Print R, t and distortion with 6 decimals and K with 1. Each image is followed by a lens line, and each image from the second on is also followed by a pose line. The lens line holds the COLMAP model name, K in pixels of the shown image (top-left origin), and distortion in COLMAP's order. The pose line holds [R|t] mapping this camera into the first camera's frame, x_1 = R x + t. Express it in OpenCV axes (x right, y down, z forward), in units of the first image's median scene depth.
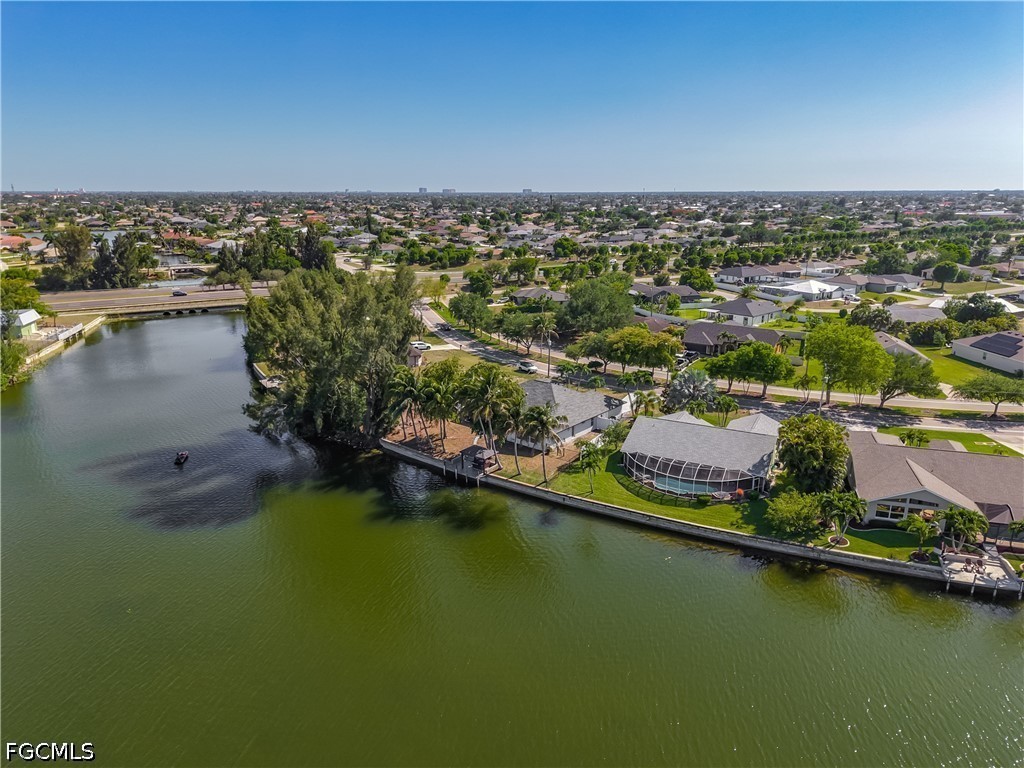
lens RADIAL K [[699.3, 0, 512.0], [0, 699.3, 384.0], [0, 0, 1]] dist [0.019814, -0.001665]
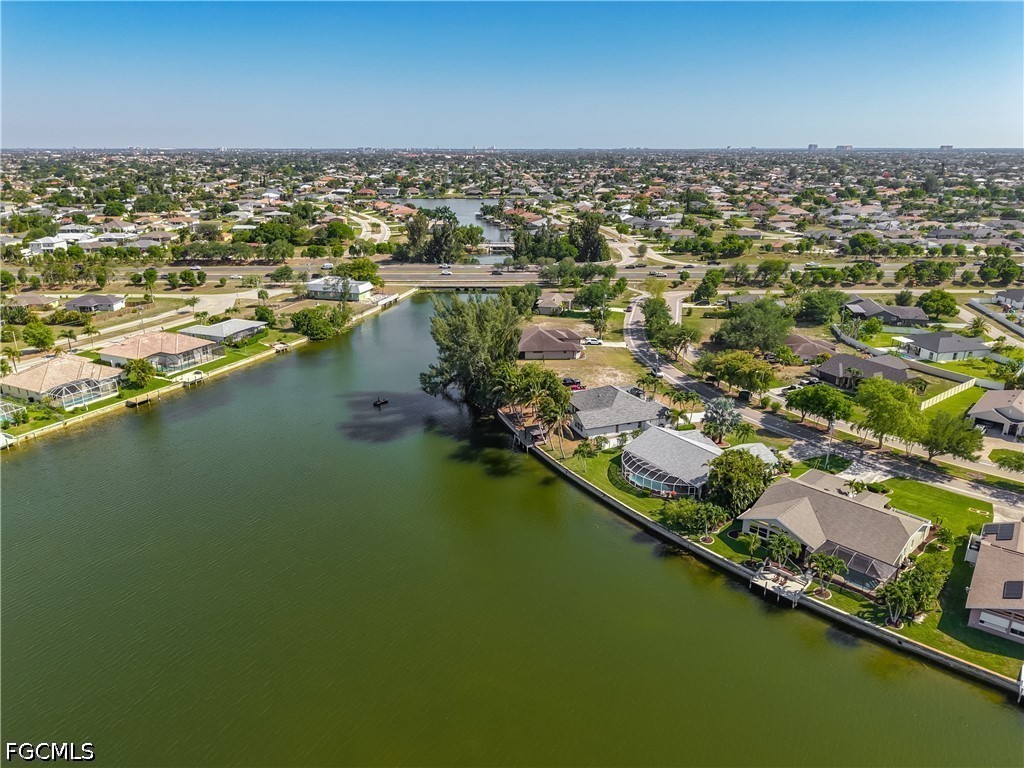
lens RADIAL K [[711.6, 0, 512.0], [0, 711.6, 384.0], [0, 0, 1]] dist [0.041940, -0.001181]
pose [[0.869312, 0.157254, -0.468582, 0.532072], [-0.131699, 0.987459, 0.087059, -0.108045], [0.476396, -0.013970, 0.879120, -0.296100]]
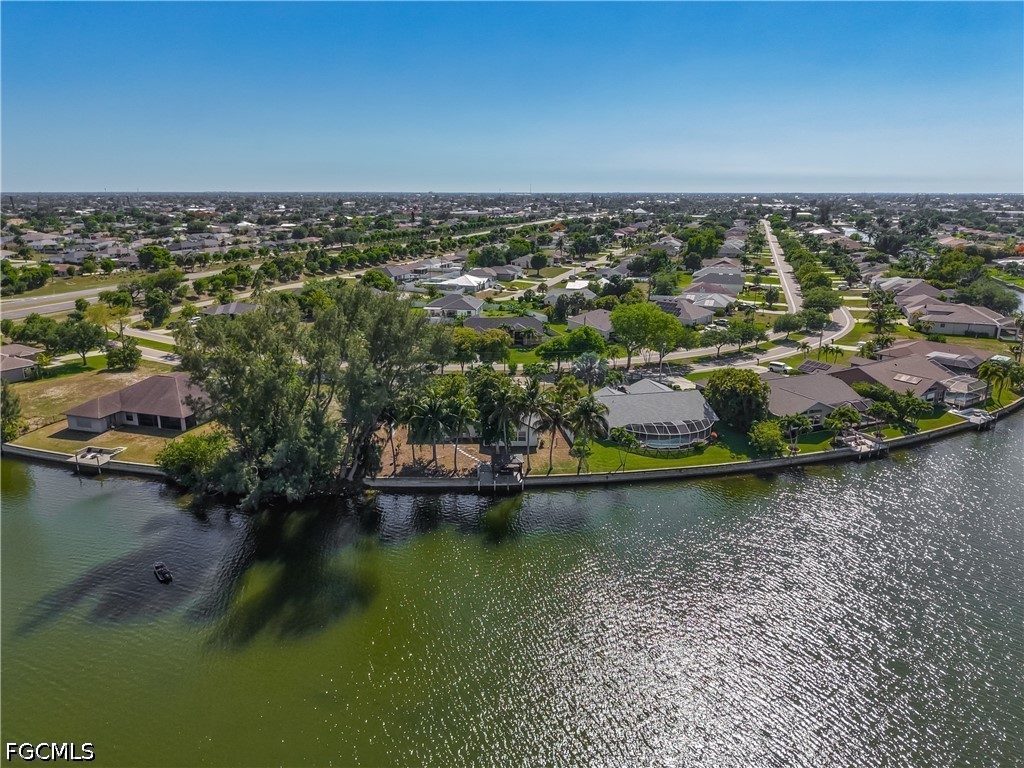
lens RADIAL K [[699.3, 0, 512.0], [0, 699.3, 384.0], [0, 0, 1]] dist [0.019814, -0.001665]
pose [[0.749264, -0.171918, 0.639568, -0.614046], [0.171675, 0.983128, 0.063147, -0.067595], [-0.639633, 0.062484, 0.766137, 0.186243]]
